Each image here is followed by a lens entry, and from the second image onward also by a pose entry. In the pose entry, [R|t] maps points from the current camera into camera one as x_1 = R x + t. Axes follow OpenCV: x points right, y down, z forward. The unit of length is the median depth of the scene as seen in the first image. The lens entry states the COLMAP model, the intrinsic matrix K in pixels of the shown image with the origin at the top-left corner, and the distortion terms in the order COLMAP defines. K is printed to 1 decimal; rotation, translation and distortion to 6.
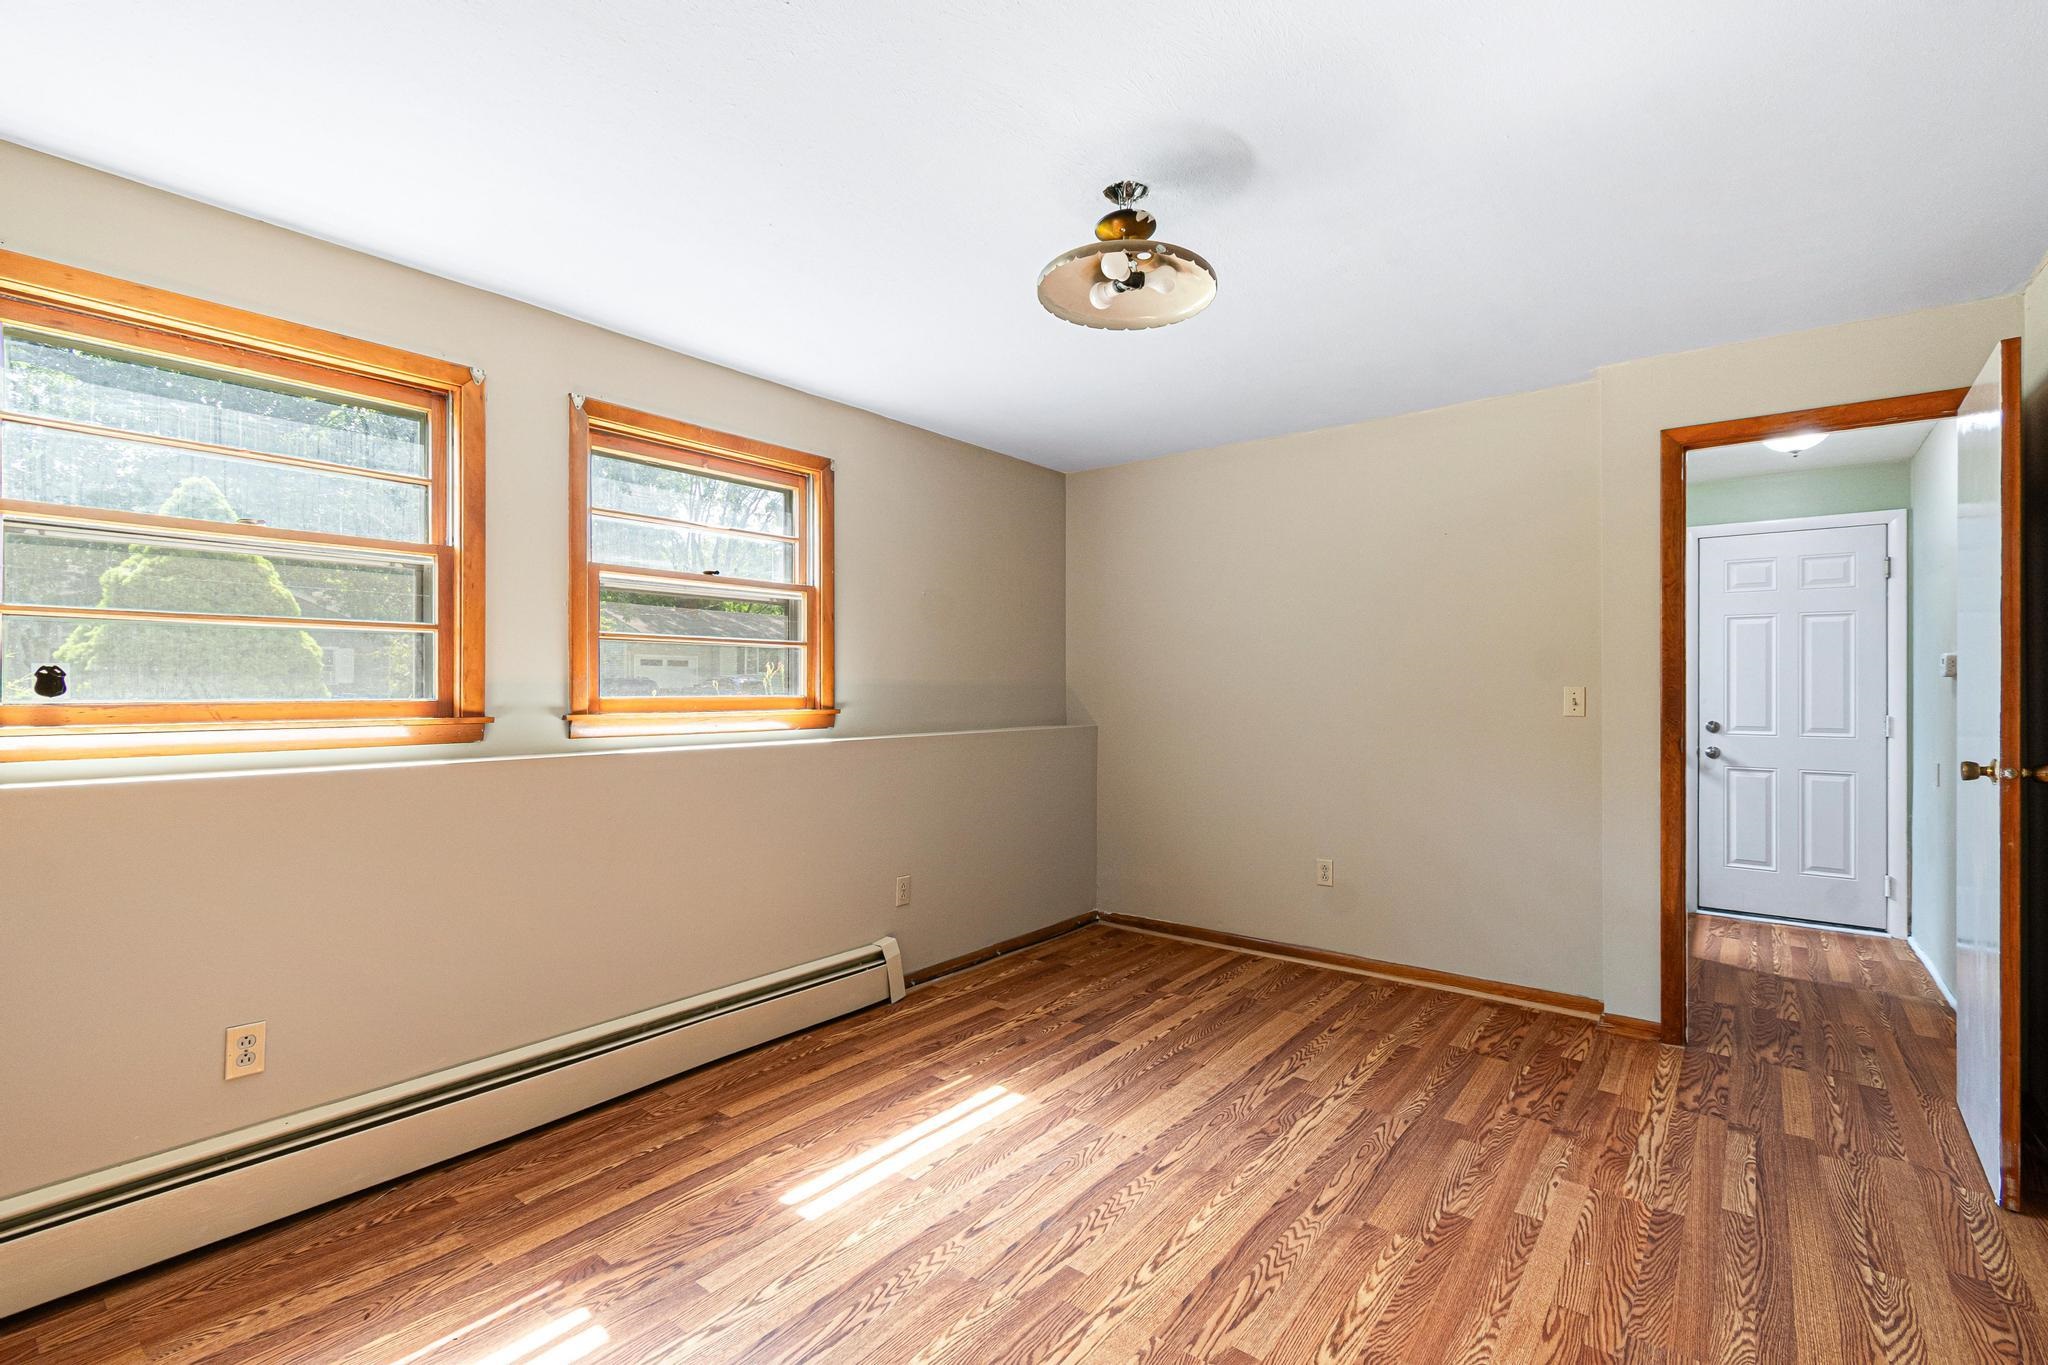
lens RADIAL K [[900.9, 0, 1031.3], [0, 900.9, 679.2], [0, 0, 1]] dist [0.005005, -0.000394]
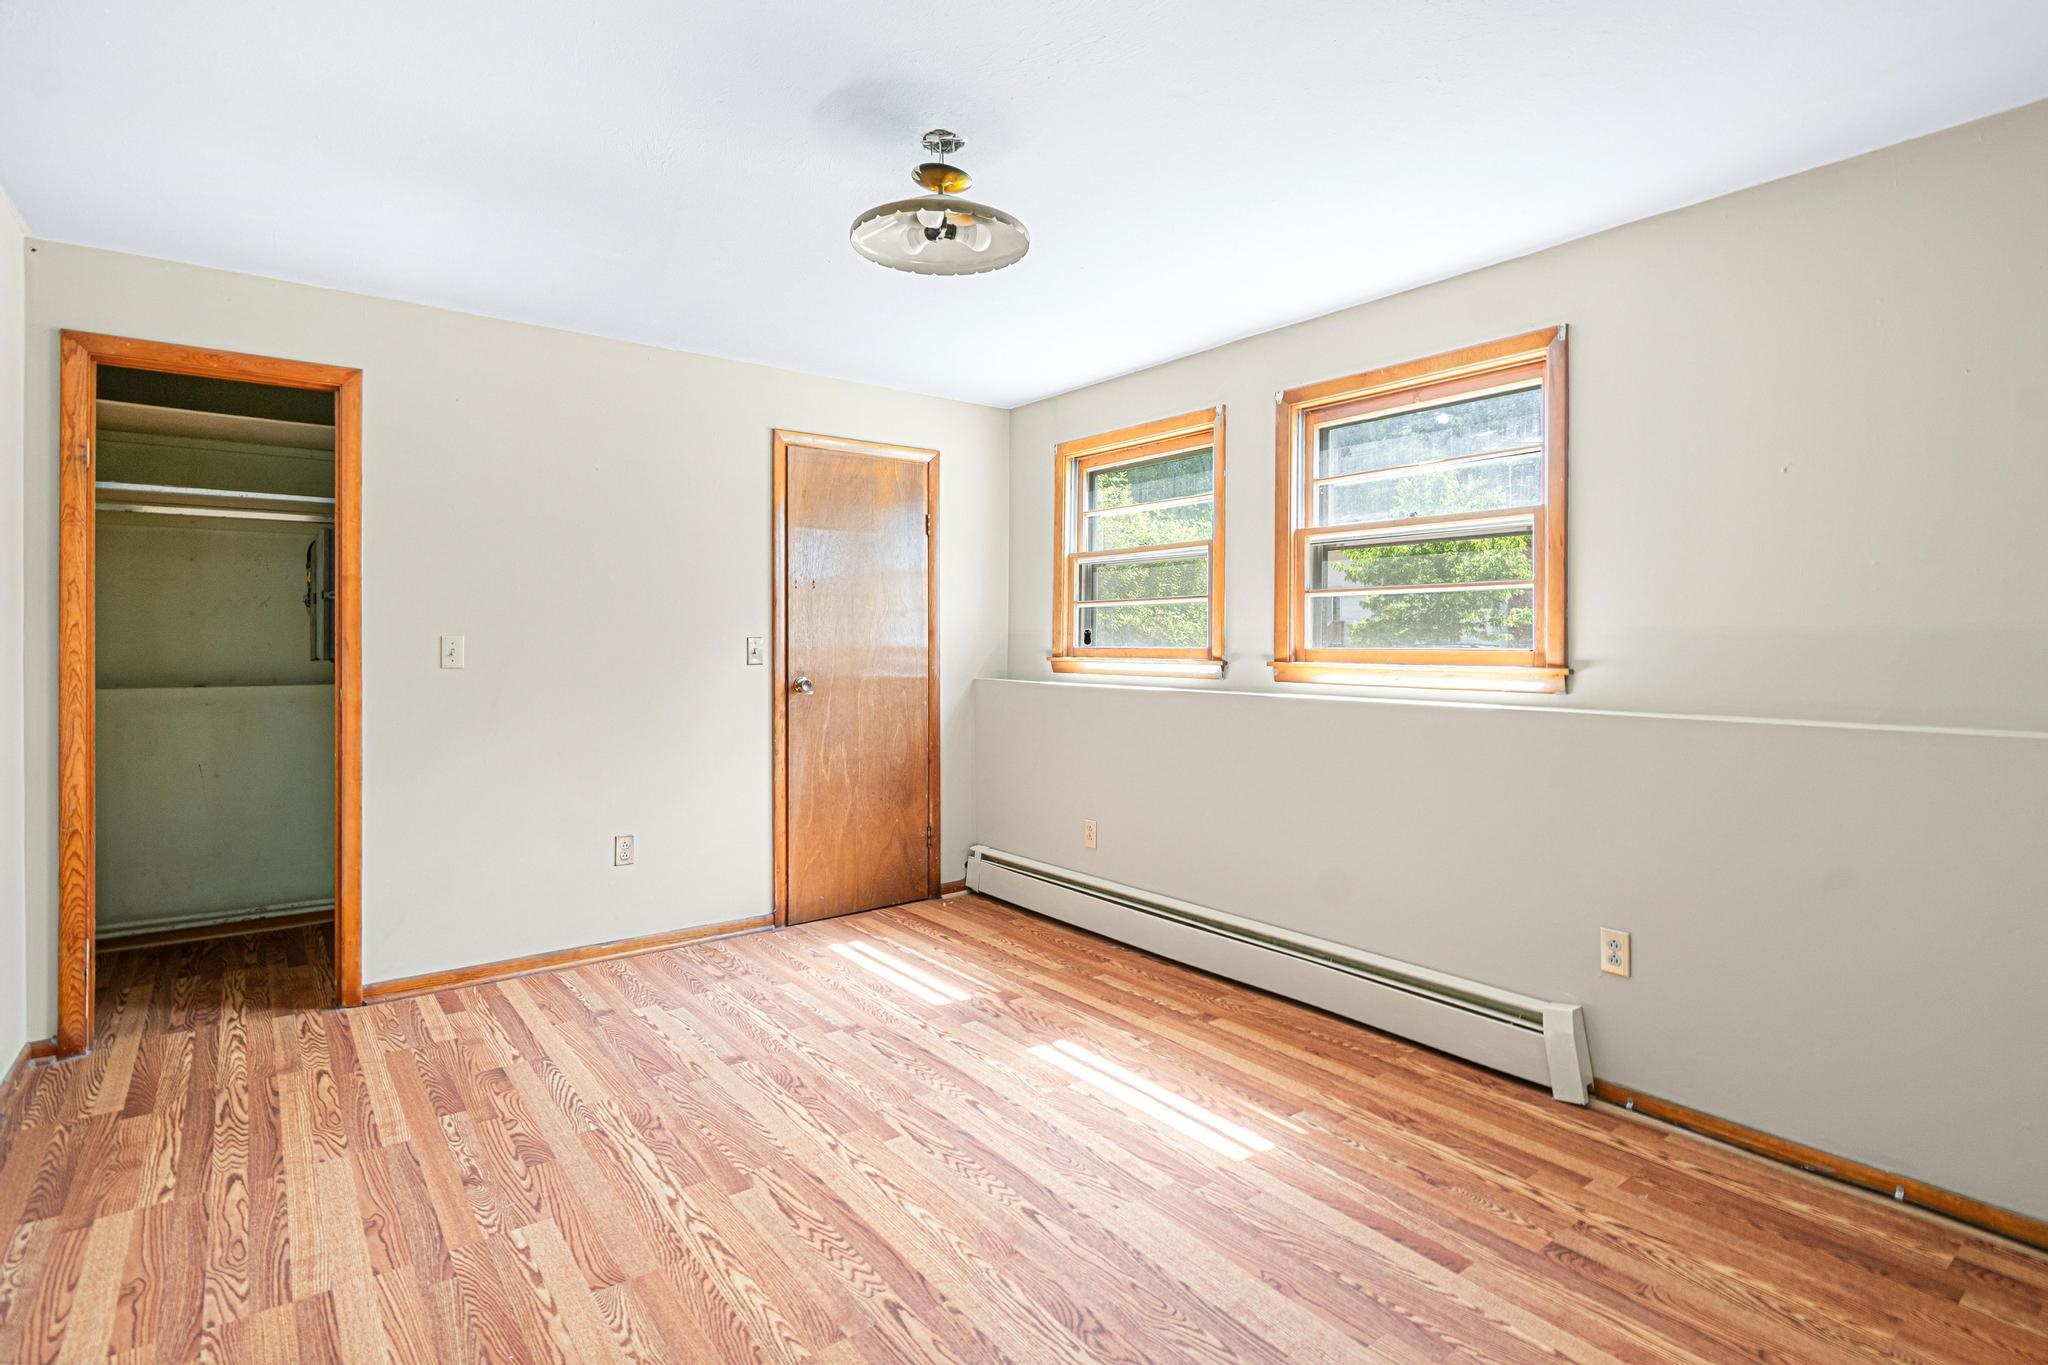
lens RADIAL K [[976.2, 0, 1023.6], [0, 976.2, 631.8], [0, 0, 1]] dist [0.000516, 0.000123]
pose [[-0.219700, -0.009256, -0.975524, 0.883274], [0.006651, 0.999918, -0.010986, 0.012312], [0.975545, -0.008902, -0.219620, 1.025652]]
